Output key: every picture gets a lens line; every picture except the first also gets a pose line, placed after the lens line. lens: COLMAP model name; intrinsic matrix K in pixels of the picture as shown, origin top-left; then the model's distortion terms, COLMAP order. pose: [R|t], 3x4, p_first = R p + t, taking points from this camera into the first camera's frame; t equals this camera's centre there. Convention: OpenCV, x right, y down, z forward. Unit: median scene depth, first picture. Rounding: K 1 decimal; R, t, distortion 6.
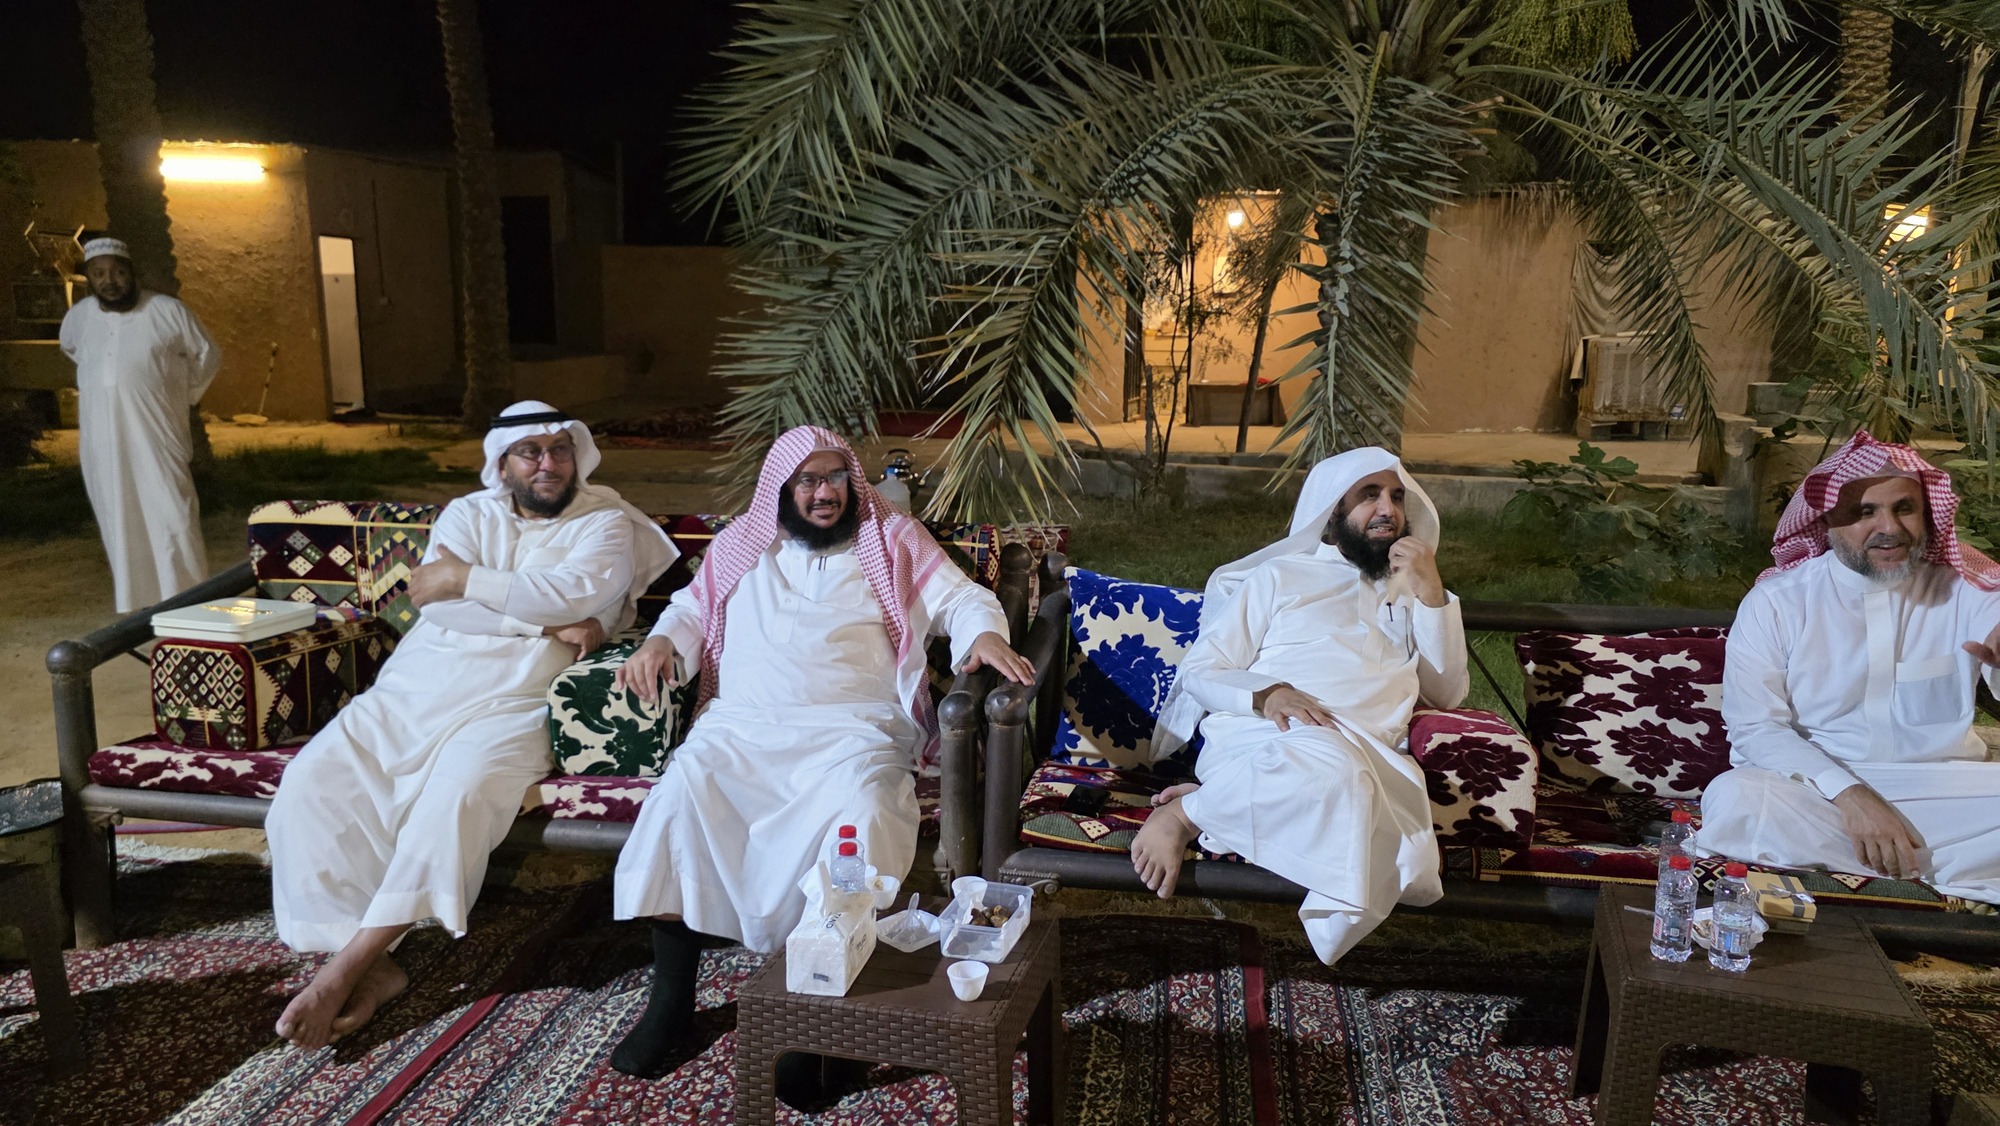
lens RADIAL K [[1359.8, 0, 1001.8], [0, 1359.8, 588.4], [0, 0, 1]] dist [0.063291, -0.063708]
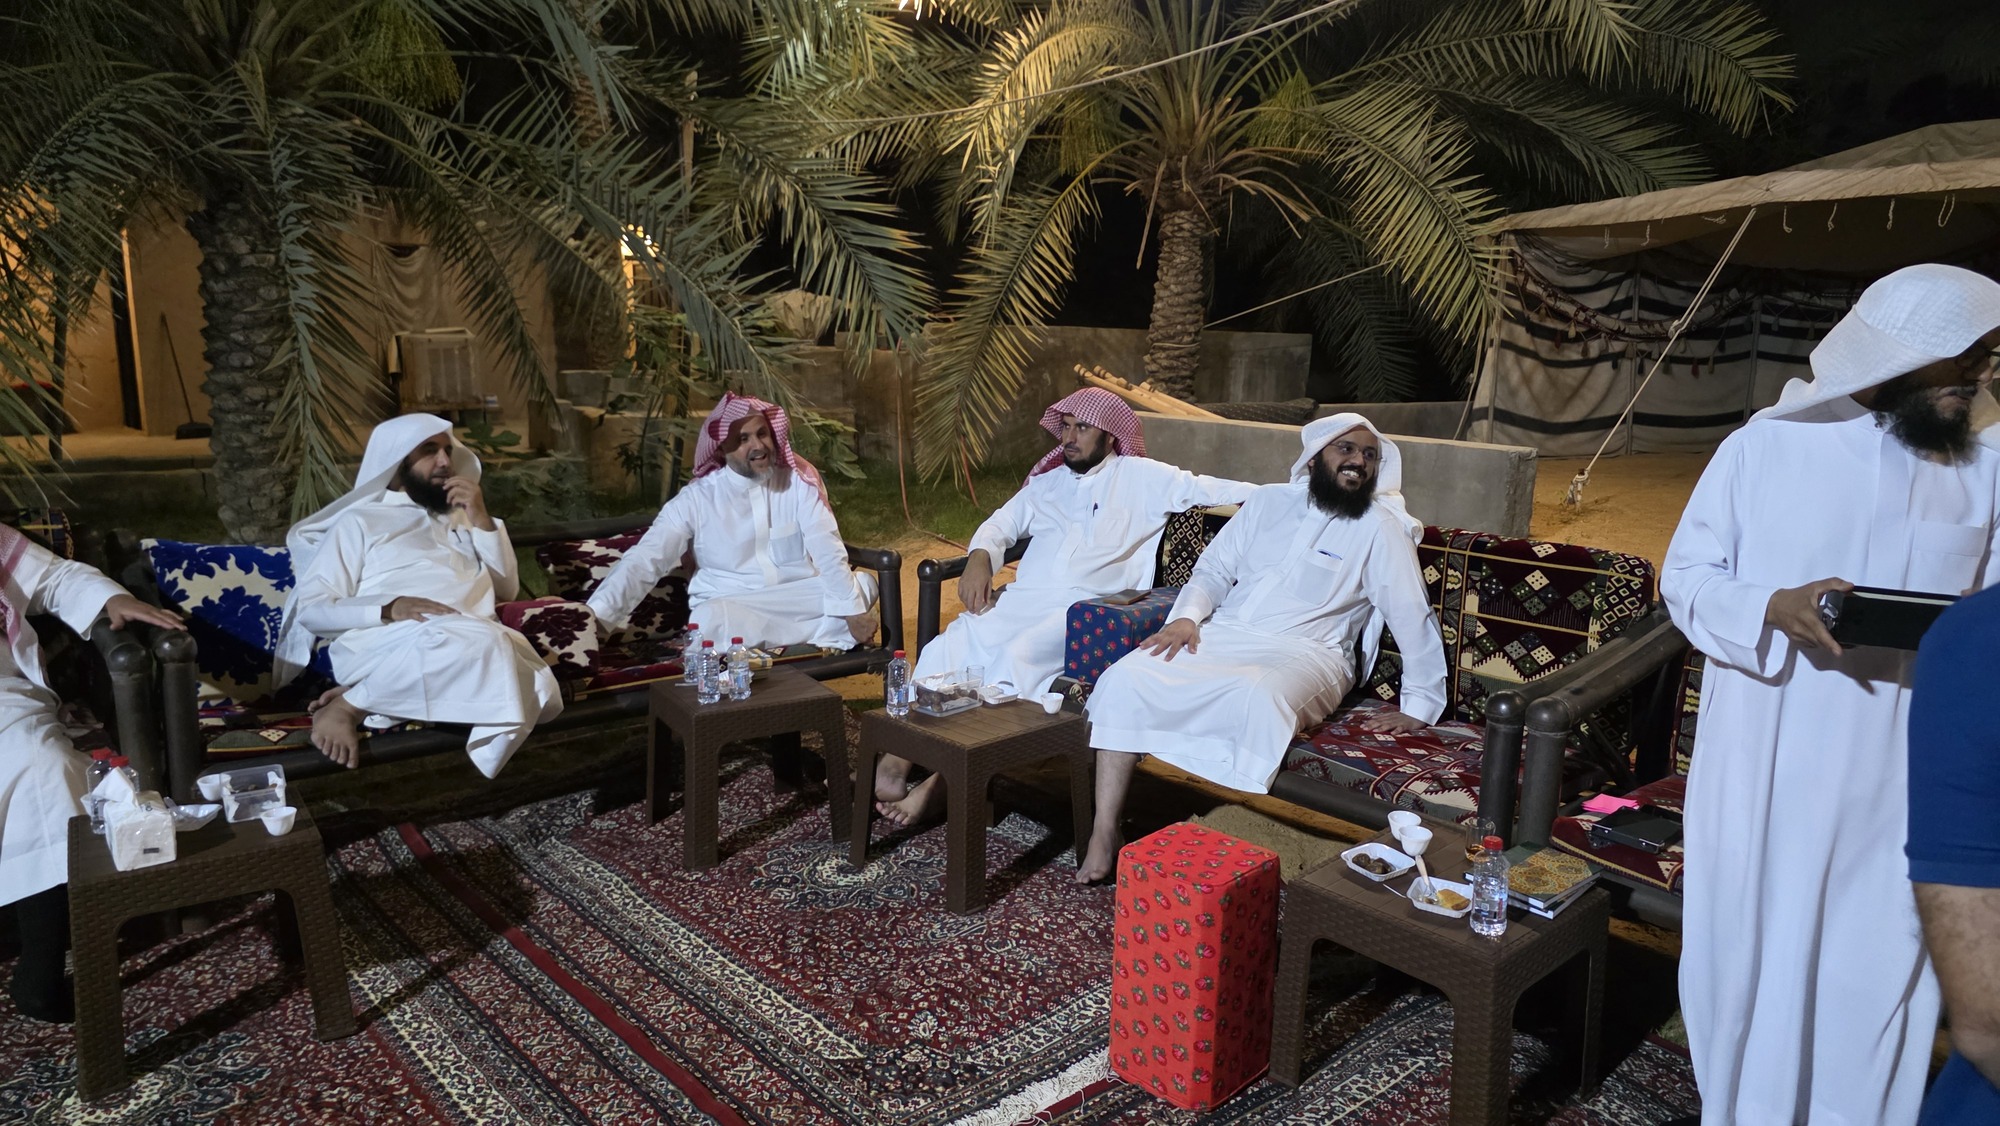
lens RADIAL K [[1359.8, 0, 1001.8], [0, 1359.8, 588.4], [0, 0, 1]] dist [0.063291, -0.063708]
pose [[0.667642, -0.142797, 0.730659, -0.574235], [0.139357, 0.988056, 0.065763, 0.088688], [-0.731323, 0.057916, 0.679568, -0.481415]]
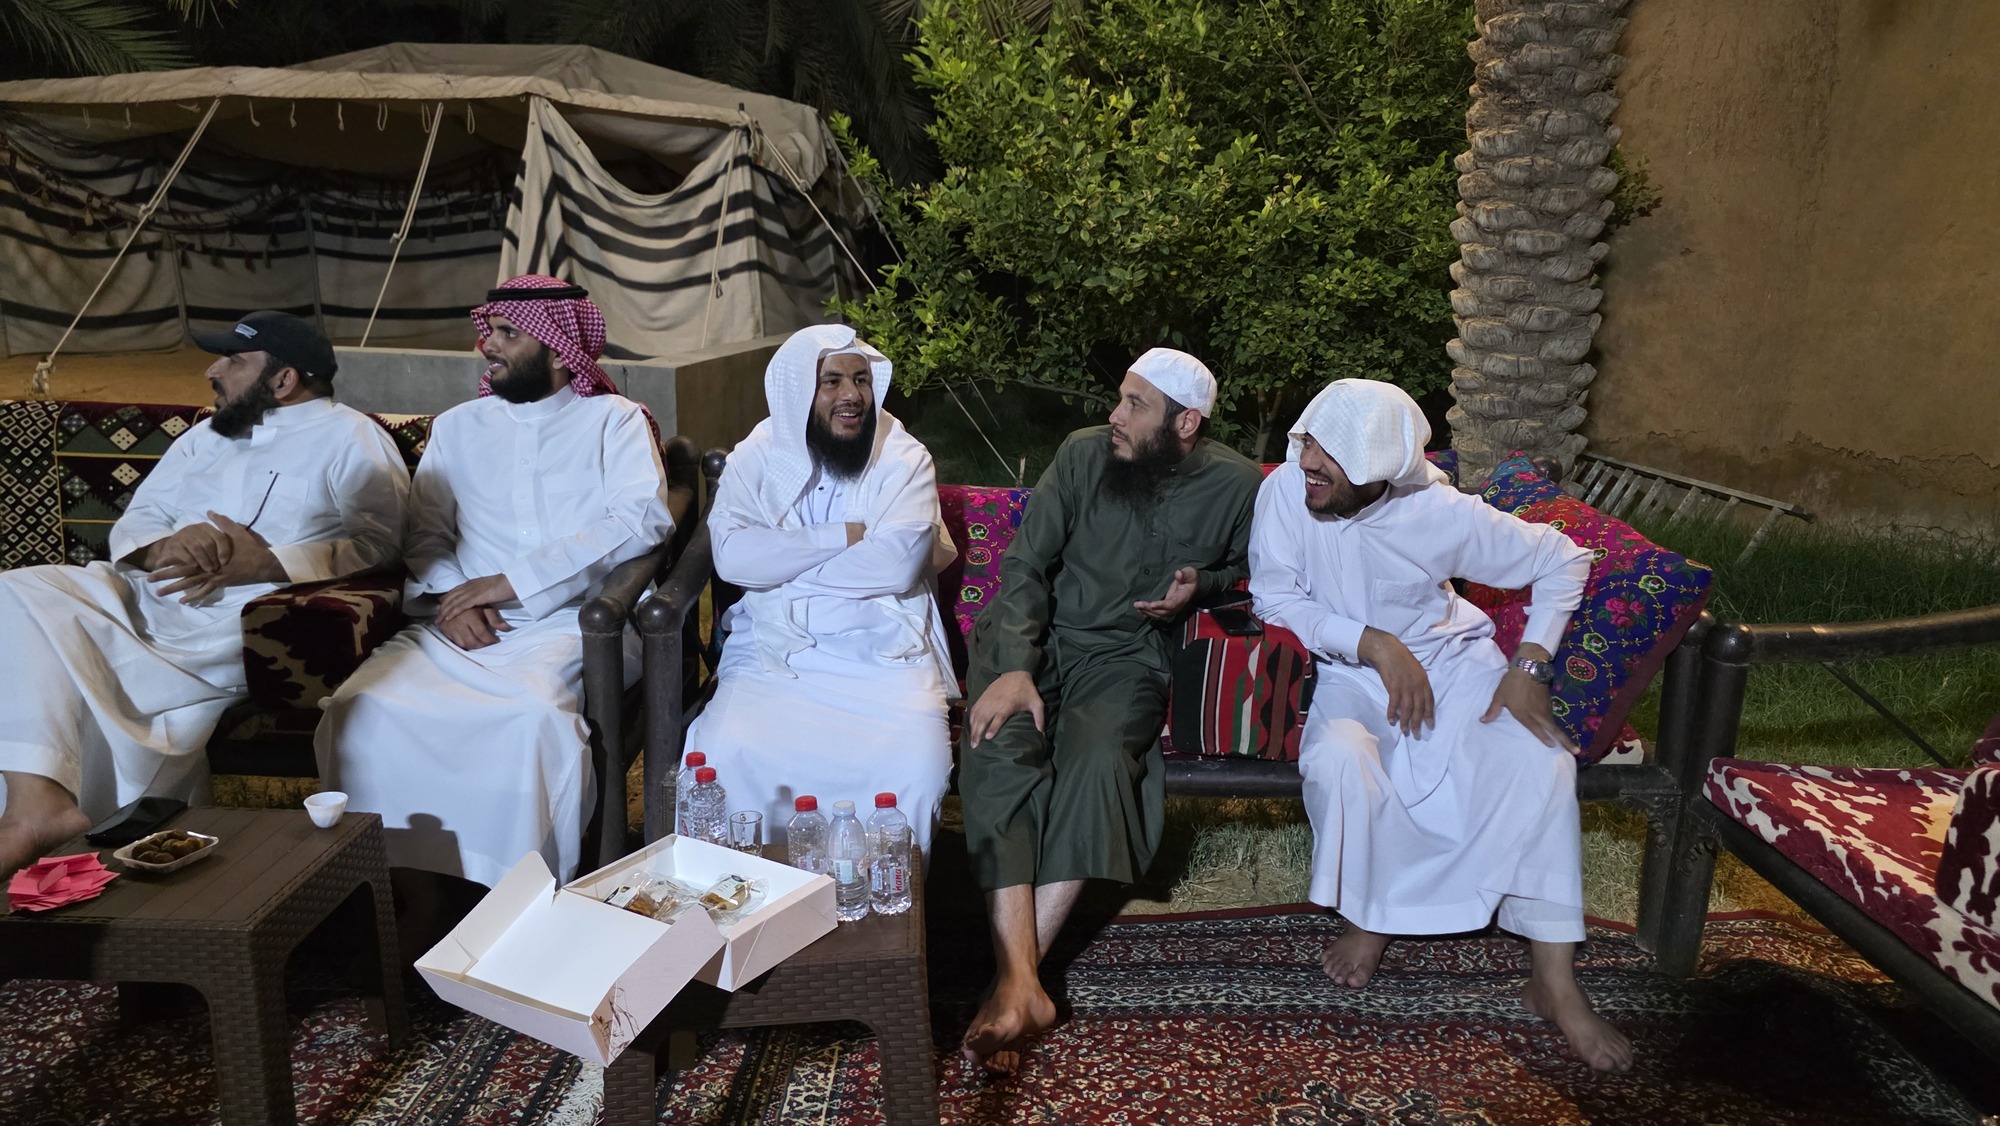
lens RADIAL K [[1356.7, 0, 1015.8], [0, 1356.7, 561.9], [0, 0, 1]] dist [0.052728, -0.046903]
pose [[-0.130771, -0.223788, 0.965825, -0.639272], [0.160452, 0.956571, 0.243368, 0.305437], [-0.978343, 0.186793, -0.089184, -1.249680]]
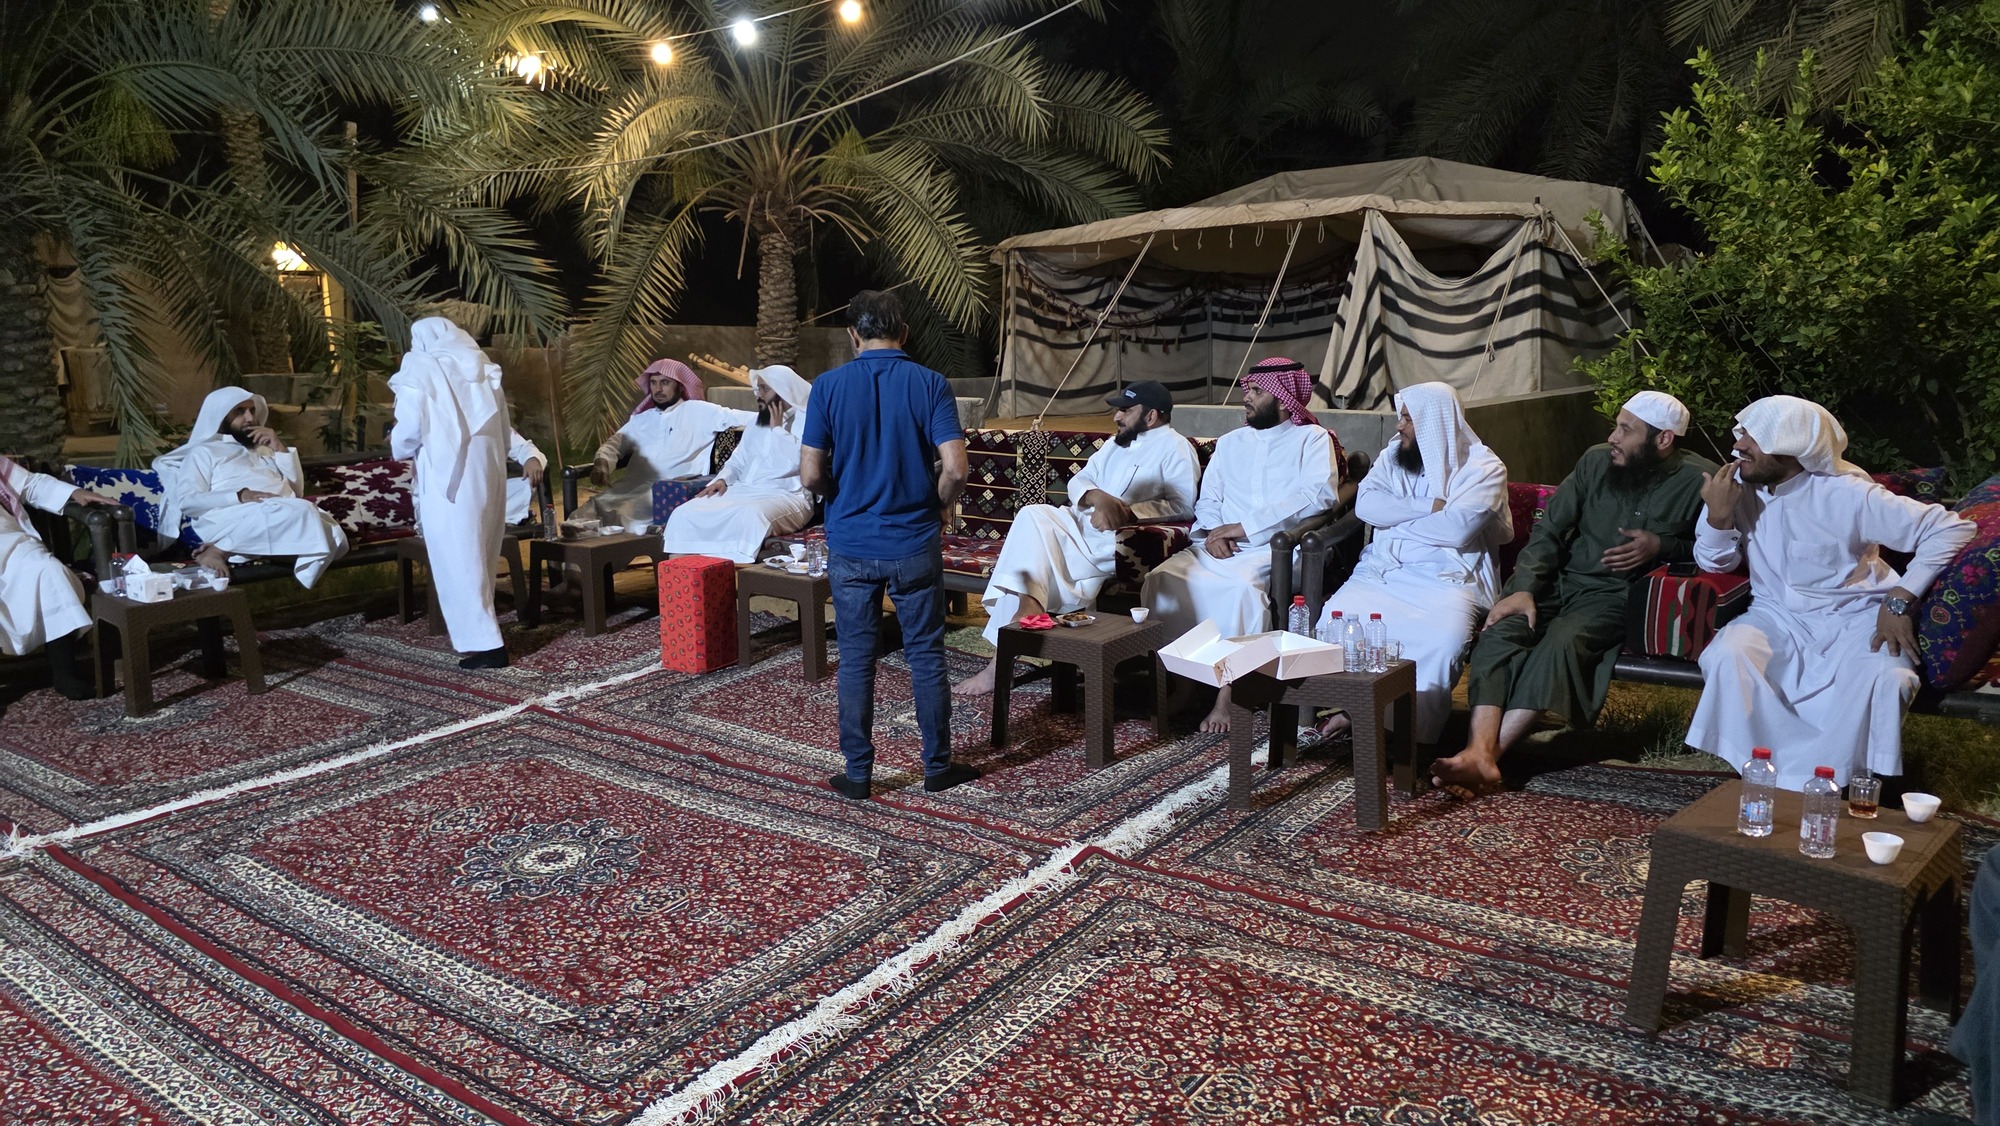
lens RADIAL K [[1361.2, 0, 982.7], [0, 1361.2, 590.0], [0, 0, 1]] dist [0.084875, -0.094629]
pose [[0.487046, -0.182657, 0.854062, -1.800646], [0.188250, 0.976855, 0.101565, 0.353168], [-0.852847, 0.111310, 0.510159, -1.799950]]
